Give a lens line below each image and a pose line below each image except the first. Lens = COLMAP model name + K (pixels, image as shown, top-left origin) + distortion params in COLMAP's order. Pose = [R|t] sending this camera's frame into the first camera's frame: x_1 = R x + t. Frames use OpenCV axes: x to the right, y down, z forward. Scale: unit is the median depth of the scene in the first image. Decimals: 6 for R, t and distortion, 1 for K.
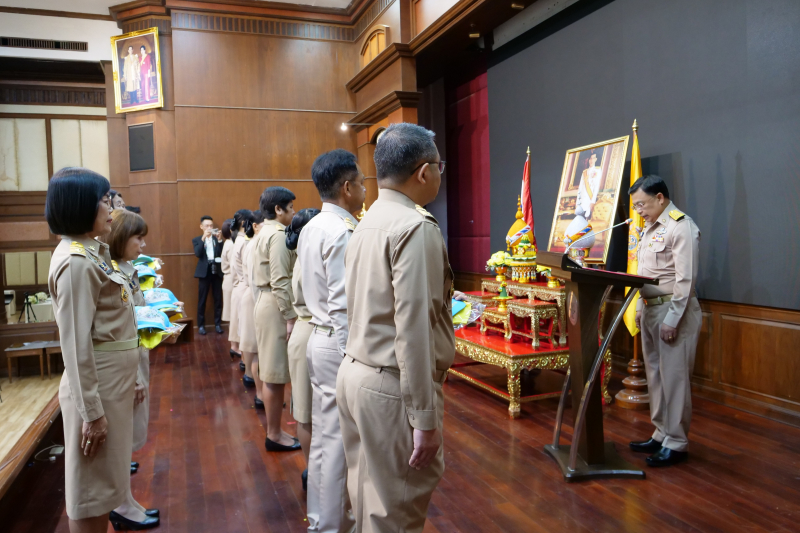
lens RADIAL K [[607.5, 0, 400.0], [0, 607.5, 266.5], [0, 0, 1]] dist [-0.041552, 0.006312]
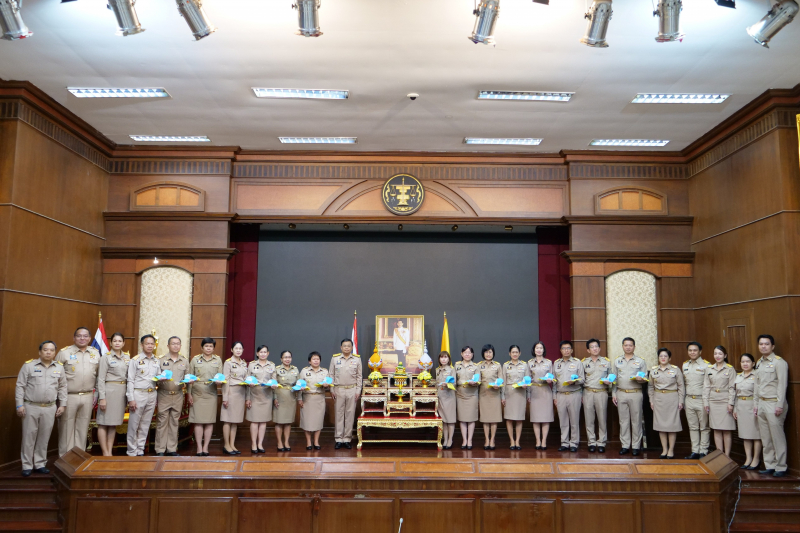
lens RADIAL K [[691.2, 0, 399.9], [0, 691.2, 261.4], [0, 0, 1]] dist [-0.000882, -0.001431]
pose [[0.343518, 0.147886, 0.927429, -1.891696], [0.030411, 0.985255, -0.168370, 0.001692], [-0.938654, 0.086042, 0.333956, 0.245848]]
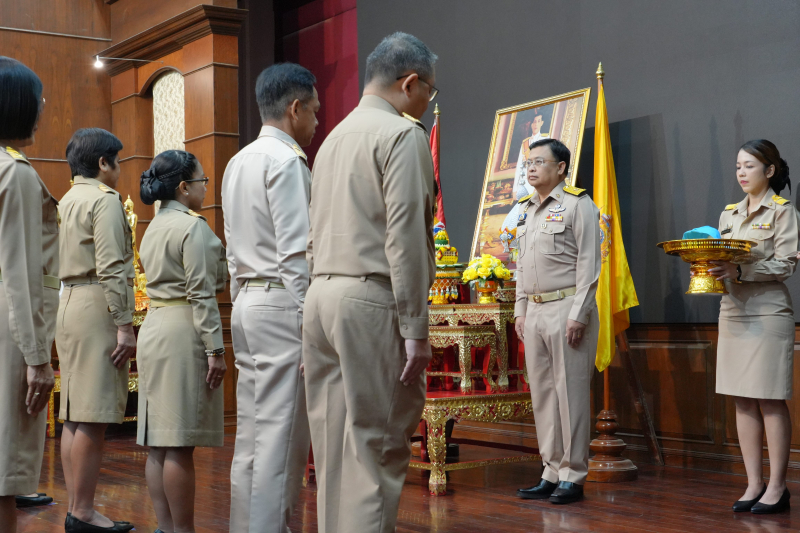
lens RADIAL K [[1391.0, 0, 400.0], [0, 1391.0, 266.5], [0, 0, 1]] dist [0.087444, -0.023671]
pose [[0.970540, 0.017533, 0.240301, -0.200856], [0.008953, 0.994036, -0.108685, 0.151310], [-0.240773, 0.107634, 0.964595, -0.441612]]
